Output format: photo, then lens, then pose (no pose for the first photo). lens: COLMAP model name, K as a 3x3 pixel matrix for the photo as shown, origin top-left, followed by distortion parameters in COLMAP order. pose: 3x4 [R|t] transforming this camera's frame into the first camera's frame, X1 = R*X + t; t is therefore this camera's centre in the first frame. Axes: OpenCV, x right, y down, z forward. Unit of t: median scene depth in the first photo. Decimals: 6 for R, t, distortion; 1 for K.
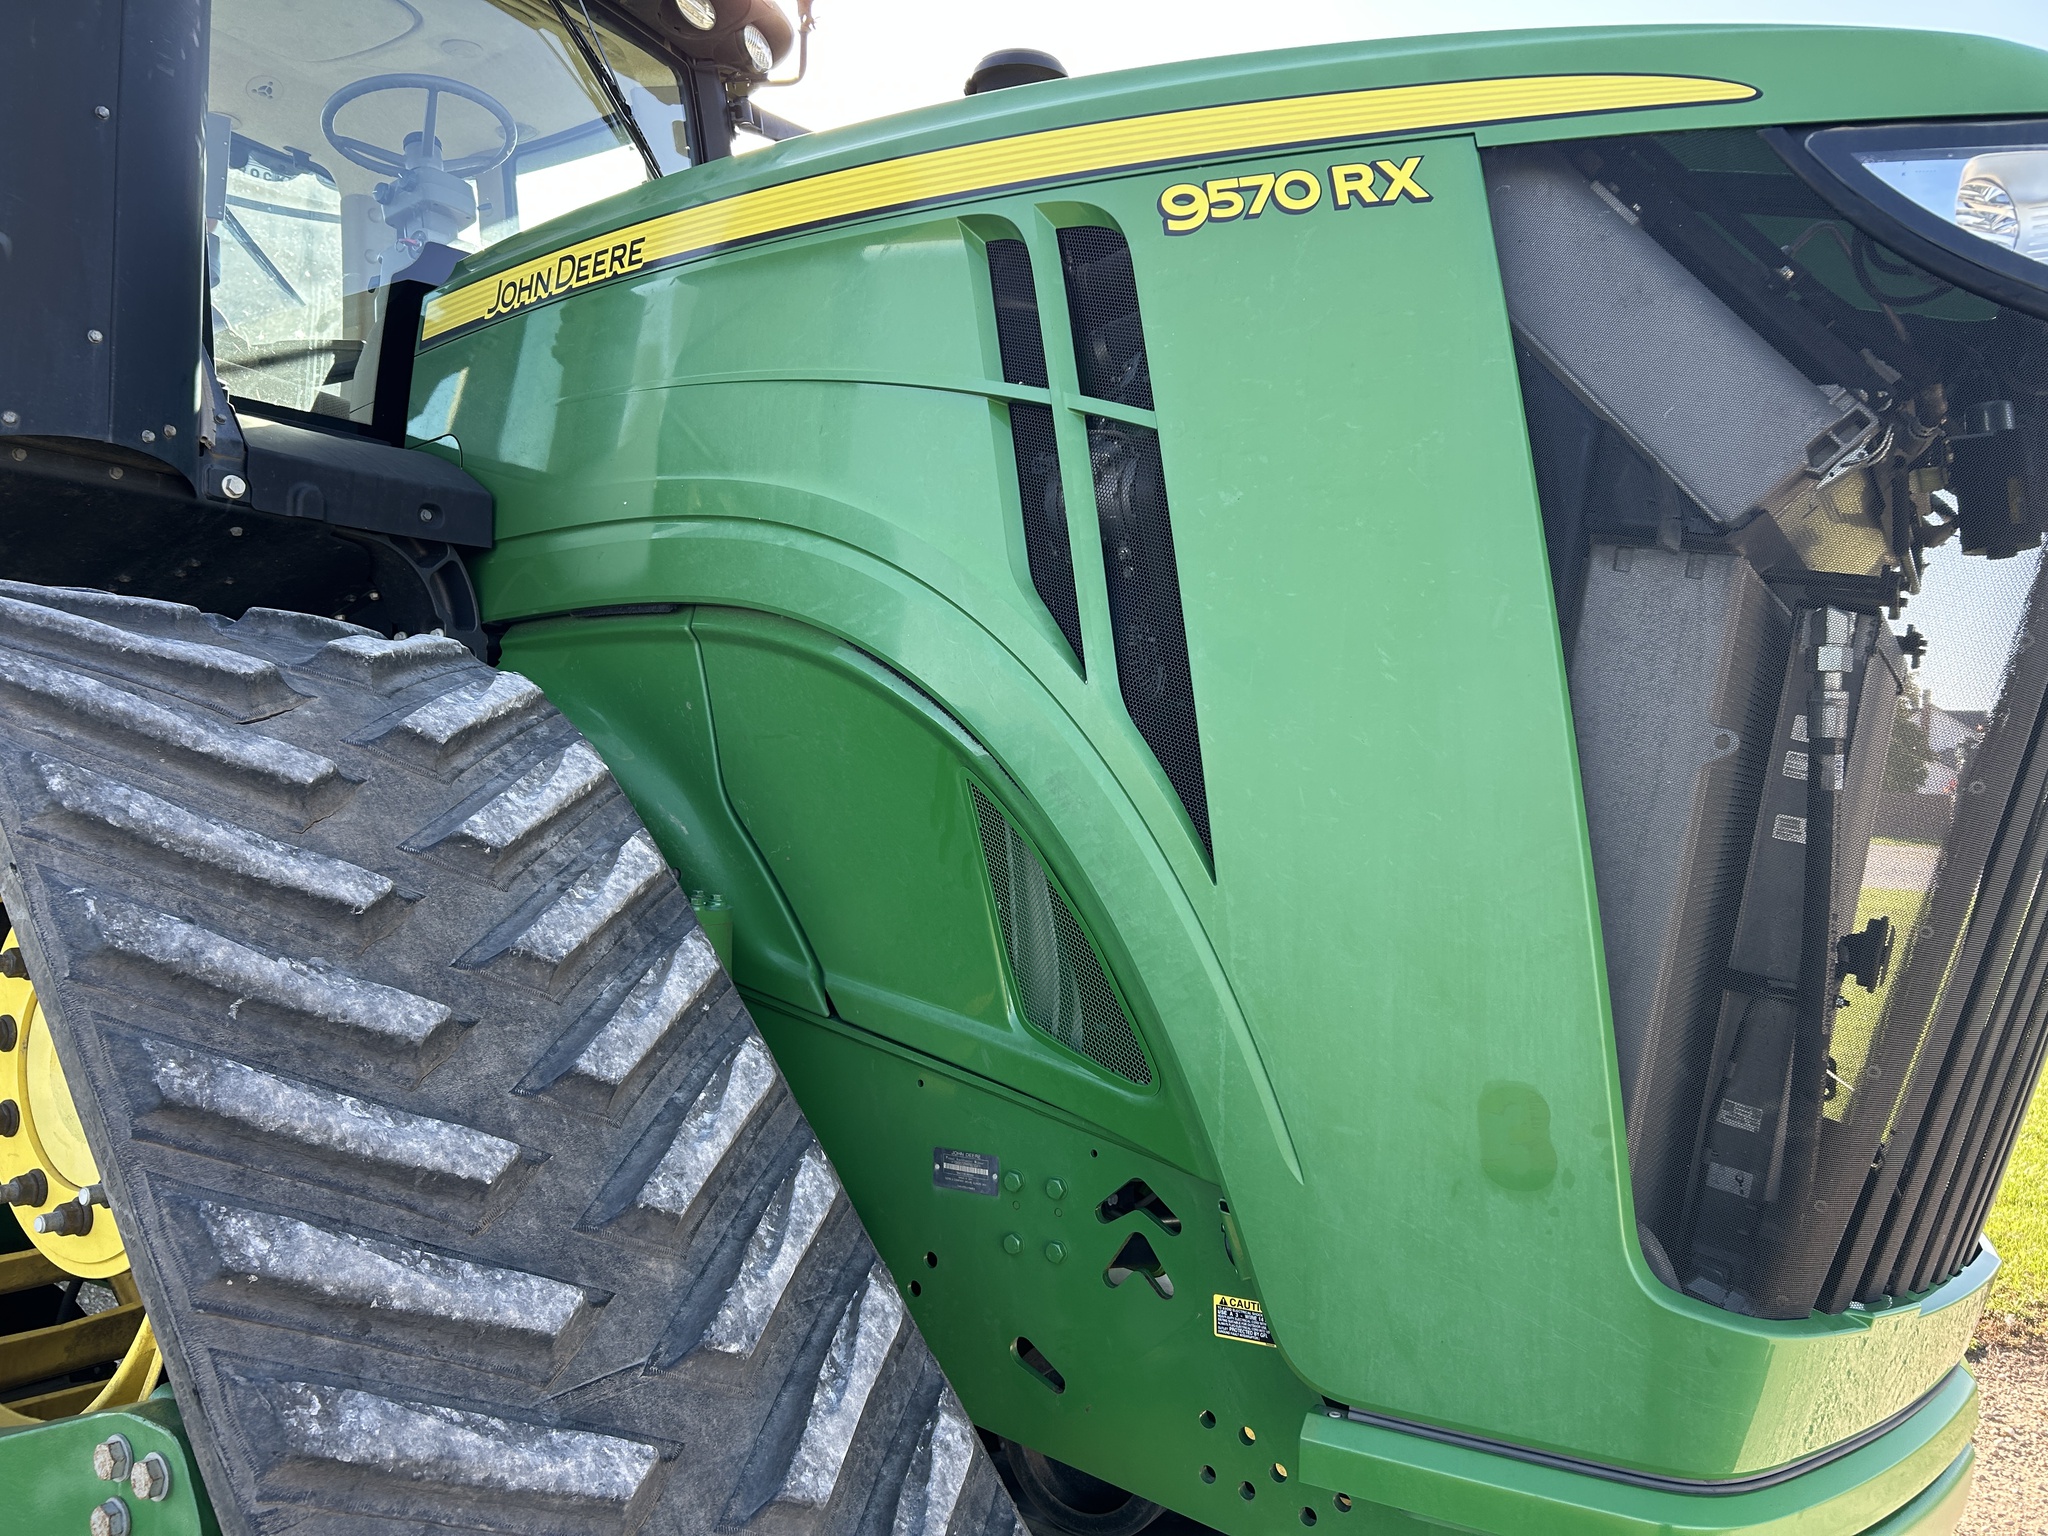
lens RADIAL K [[1571.9, 0, 1018.3], [0, 1571.9, 775.0], [0, 0, 1]] dist [0.040214, -0.046260]
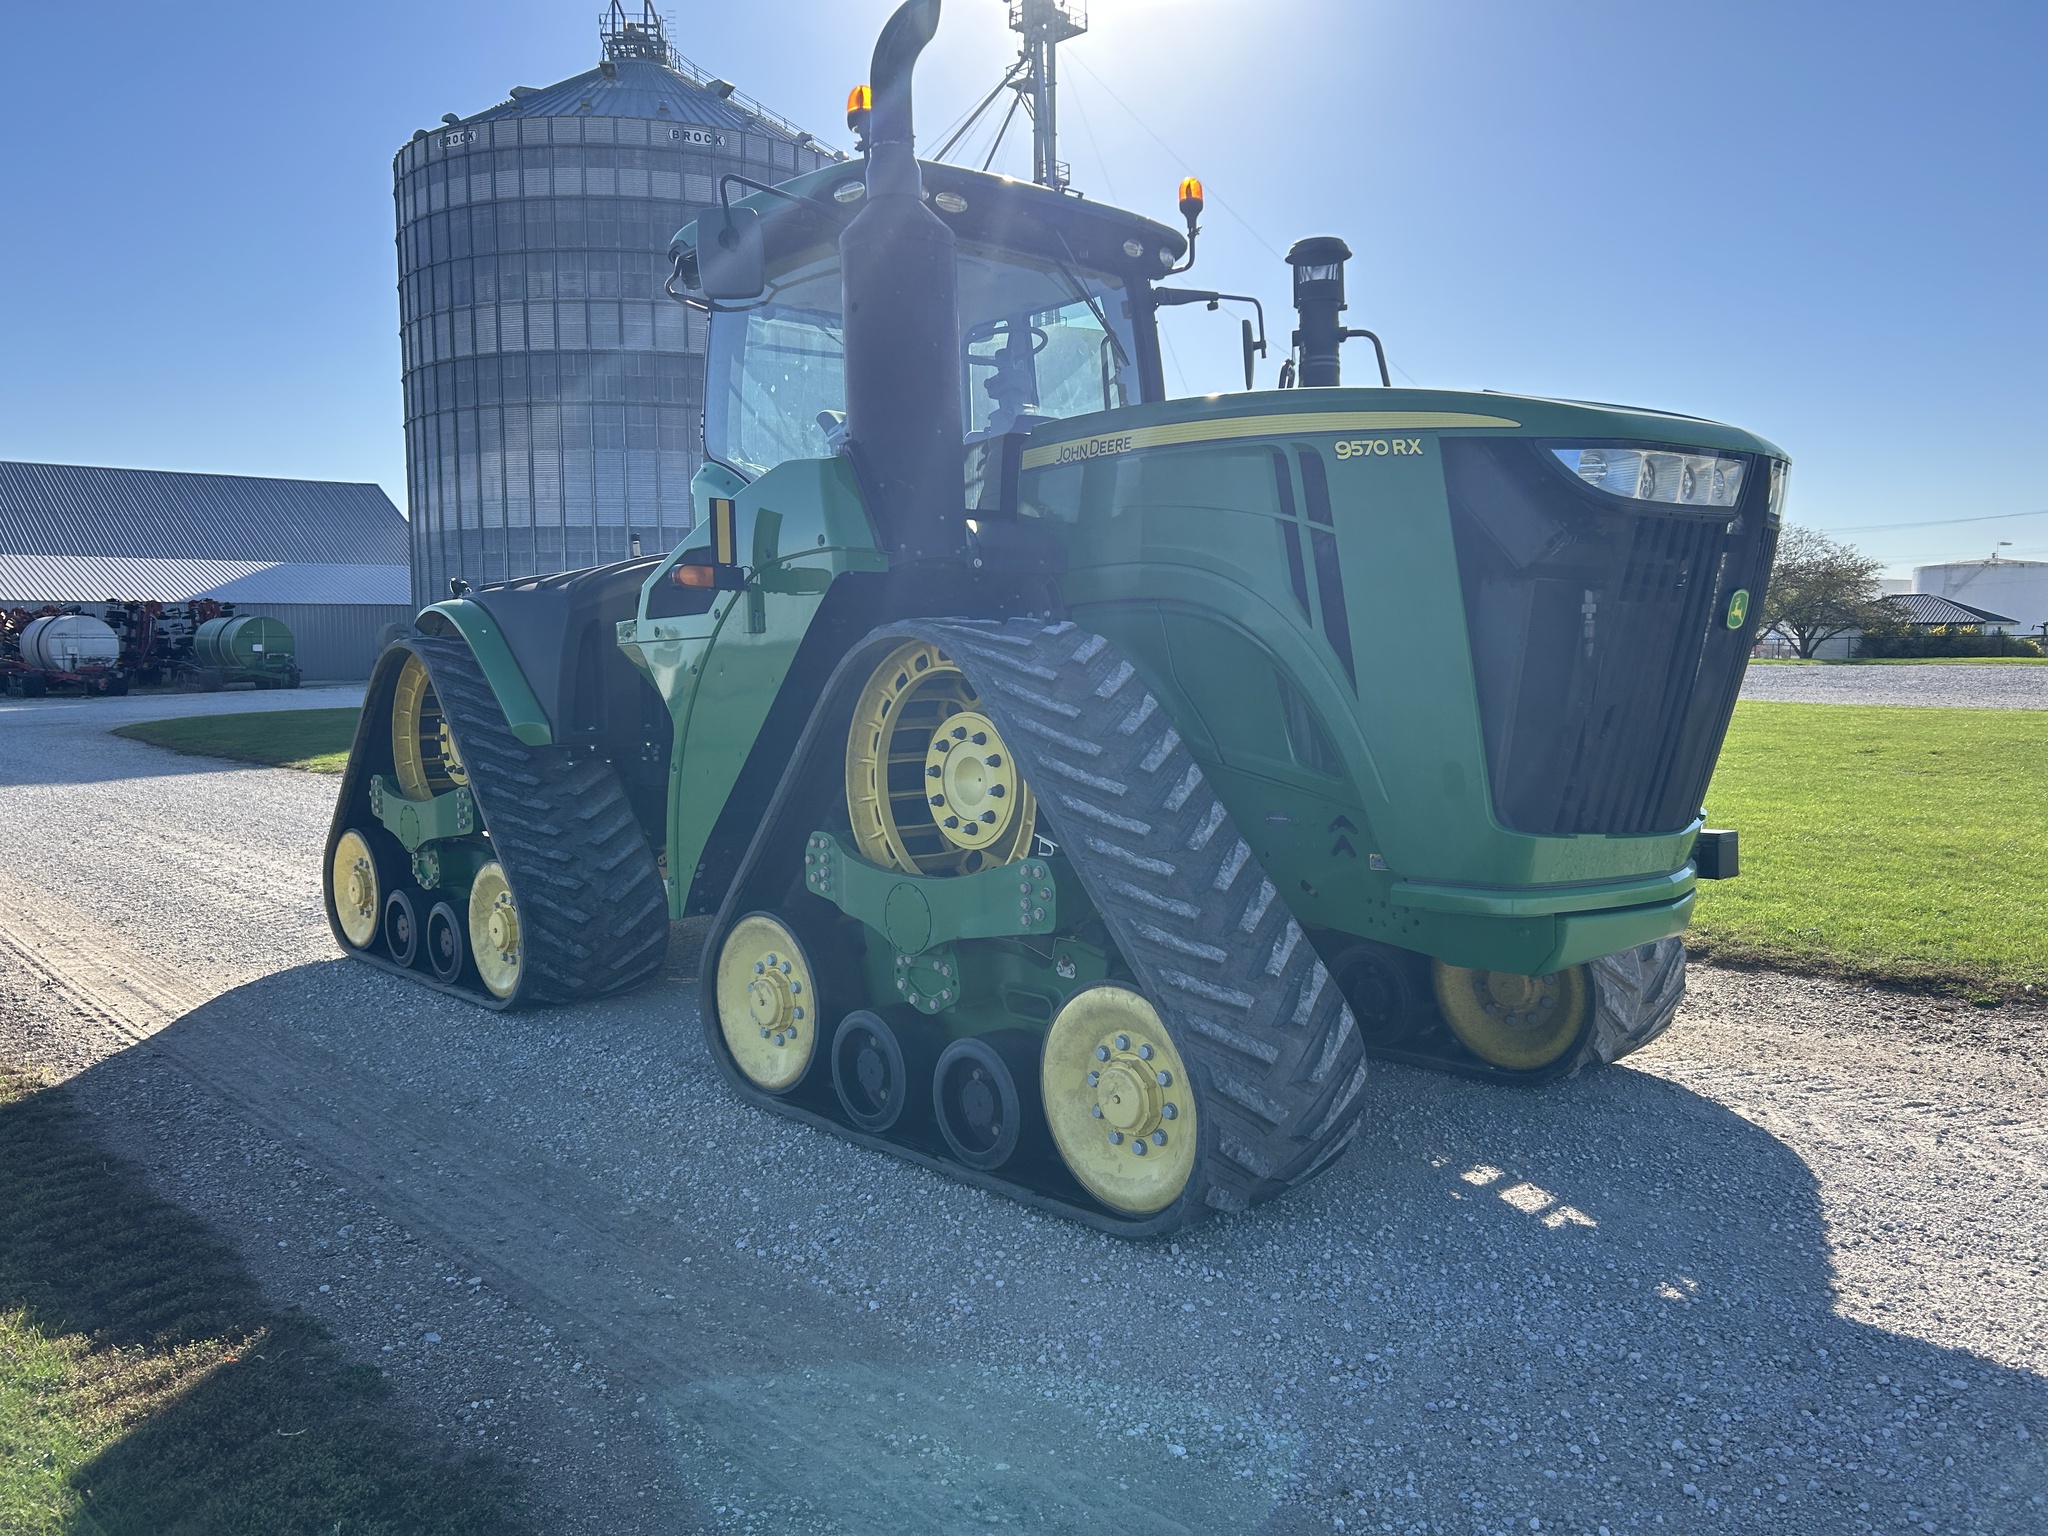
lens RADIAL K [[1571.9, 0, 1011.3], [0, 1571.9, 767.5], [0, 0, 1]] dist [0.040214, -0.046260]
pose [[0.966126, -0.029582, -0.256369, 0.242301], [0.048204, 0.996610, 0.066662, -0.029785], [0.253528, -0.076762, 0.964277, -1.847222]]
